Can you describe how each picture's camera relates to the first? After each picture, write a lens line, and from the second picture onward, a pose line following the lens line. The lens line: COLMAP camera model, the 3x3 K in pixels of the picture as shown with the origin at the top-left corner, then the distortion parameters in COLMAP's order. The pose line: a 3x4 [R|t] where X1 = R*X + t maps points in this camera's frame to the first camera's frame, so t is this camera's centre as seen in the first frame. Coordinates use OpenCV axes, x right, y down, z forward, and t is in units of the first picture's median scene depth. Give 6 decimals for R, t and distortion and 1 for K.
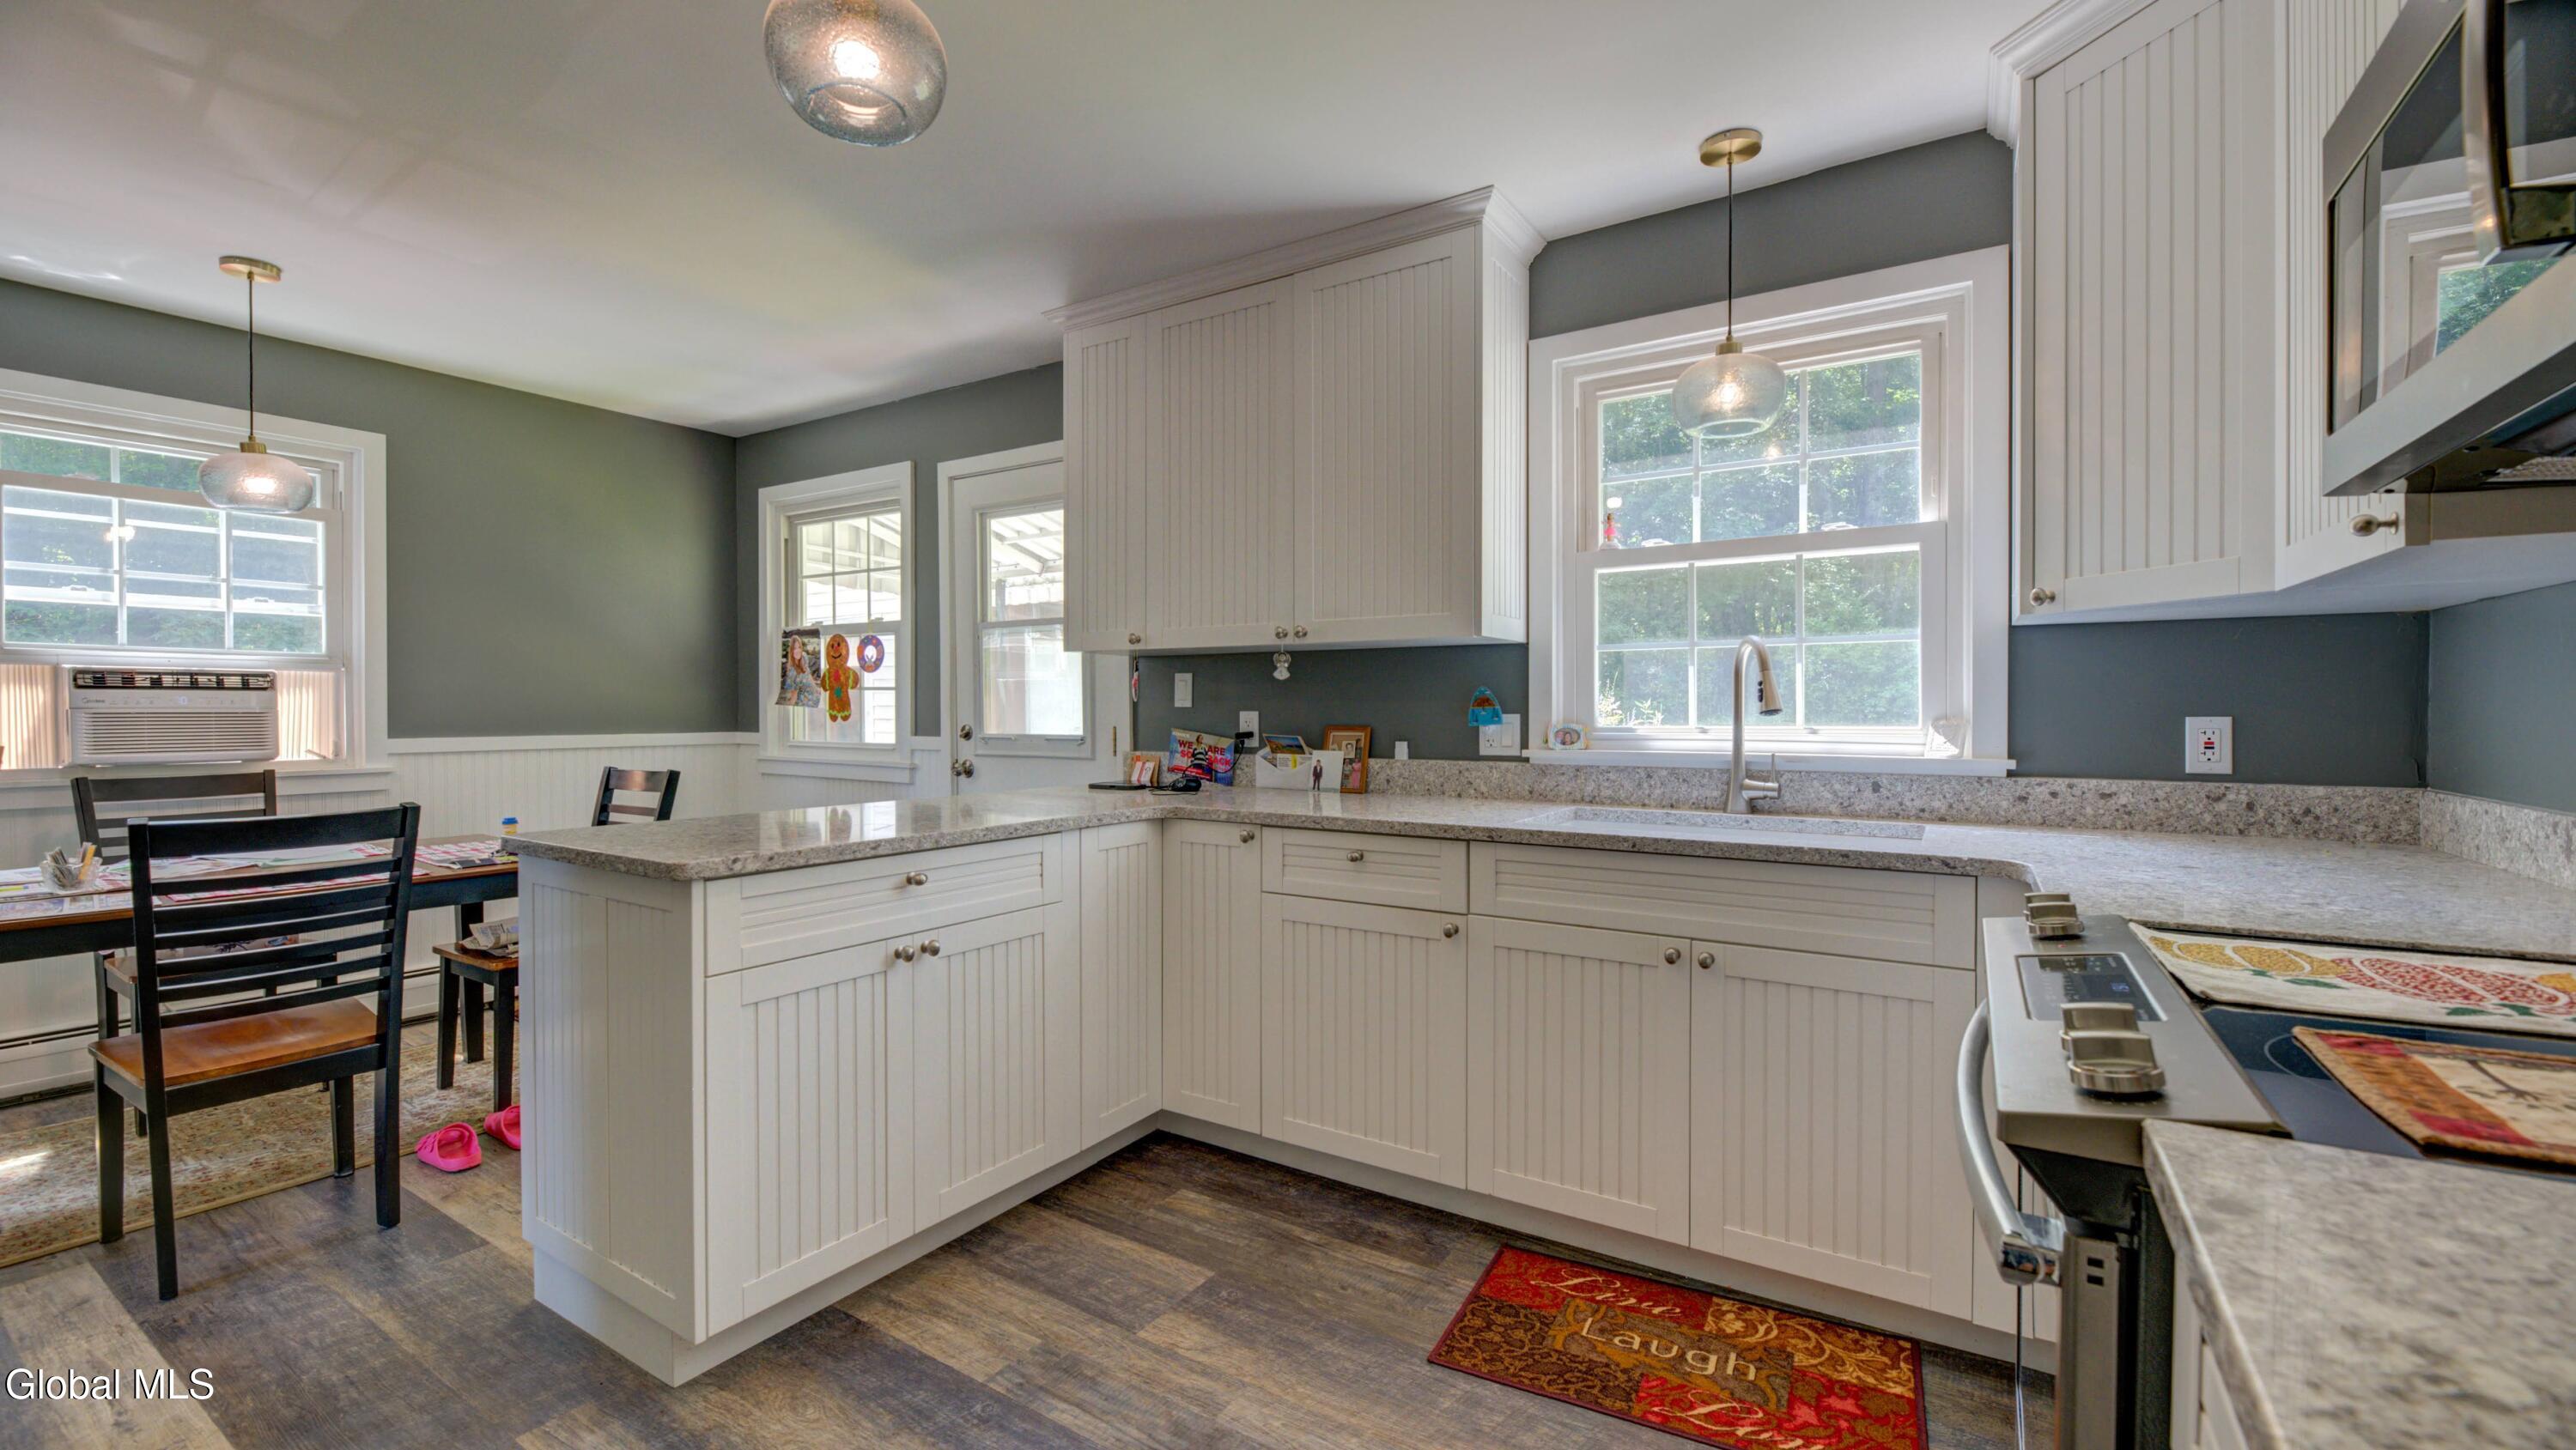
lens RADIAL K [[1047.1, 0, 1288.0], [0, 1047.1, 725.0], [0, 0, 1]] dist [-0.000102, -0.000017]
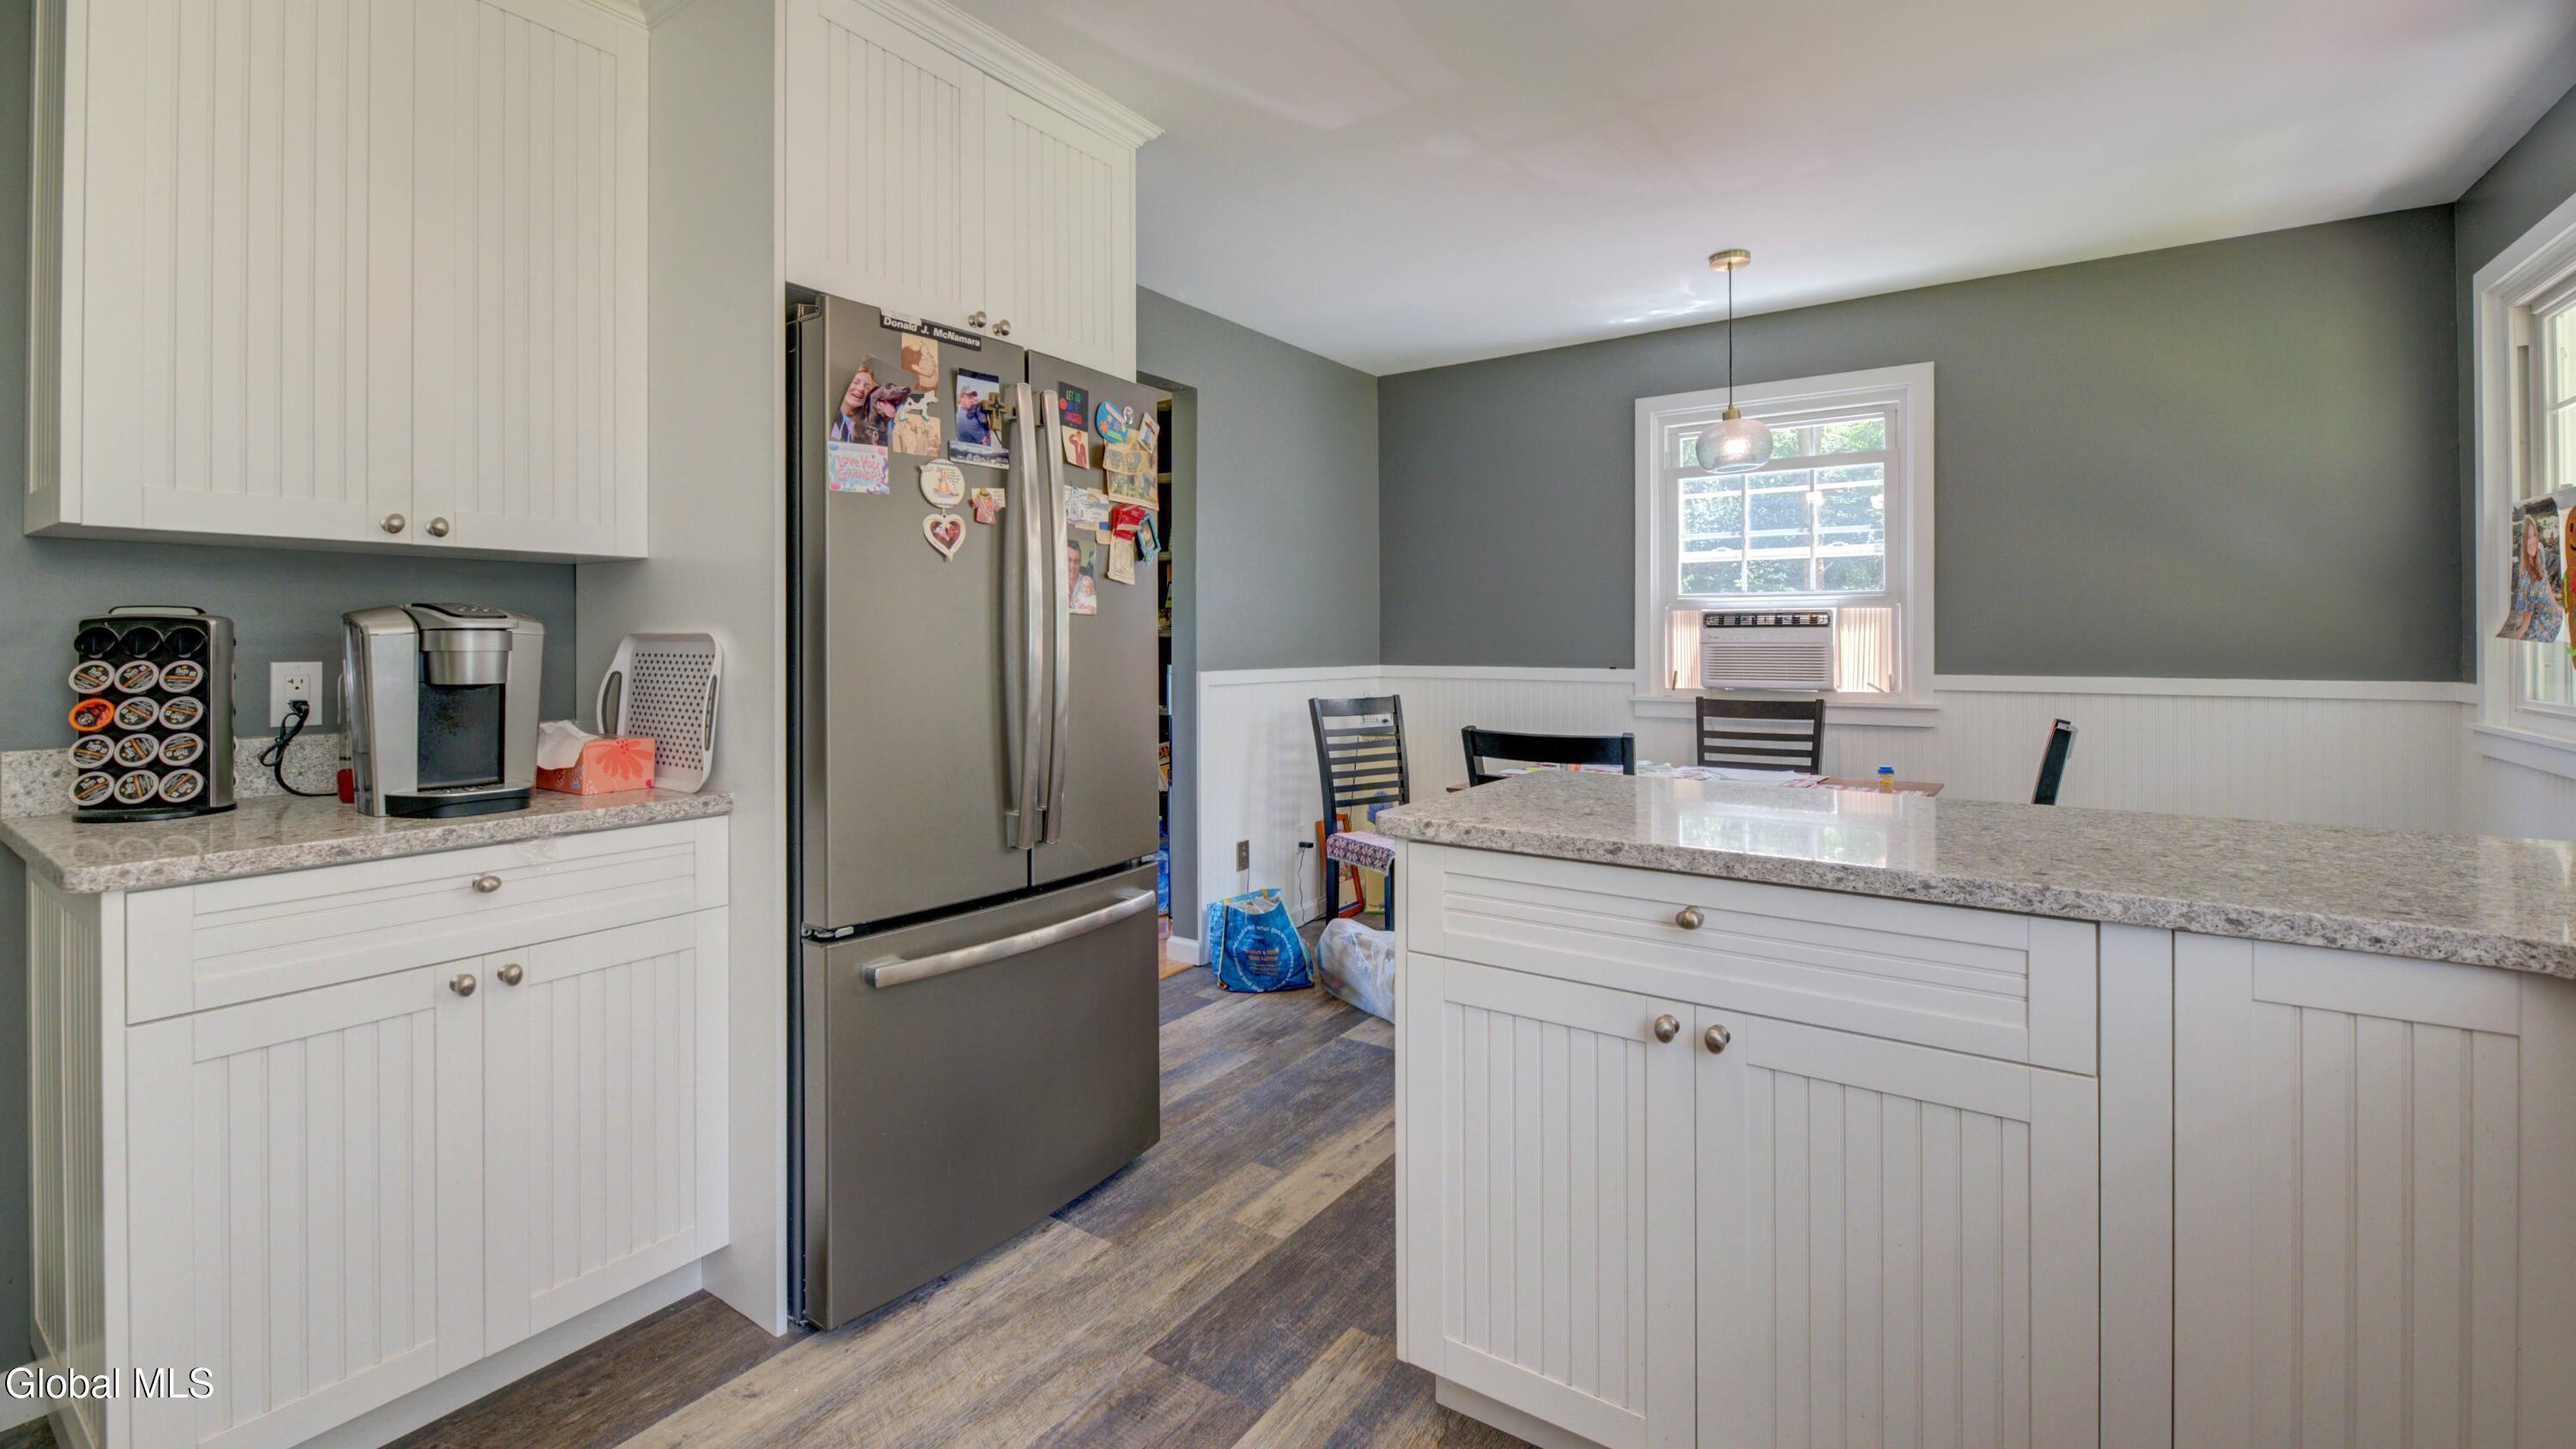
lens RADIAL K [[1087.5, 0, 1280.9], [0, 1087.5, 643.5], [0, 0, 1]] dist [0.000455, 0.000149]
pose [[-0.033421, 0.001024, -0.999441, 0.172528], [-0.016400, 0.999864, 0.001573, -0.007703], [0.999307, 0.016443, -0.033400, 0.445656]]
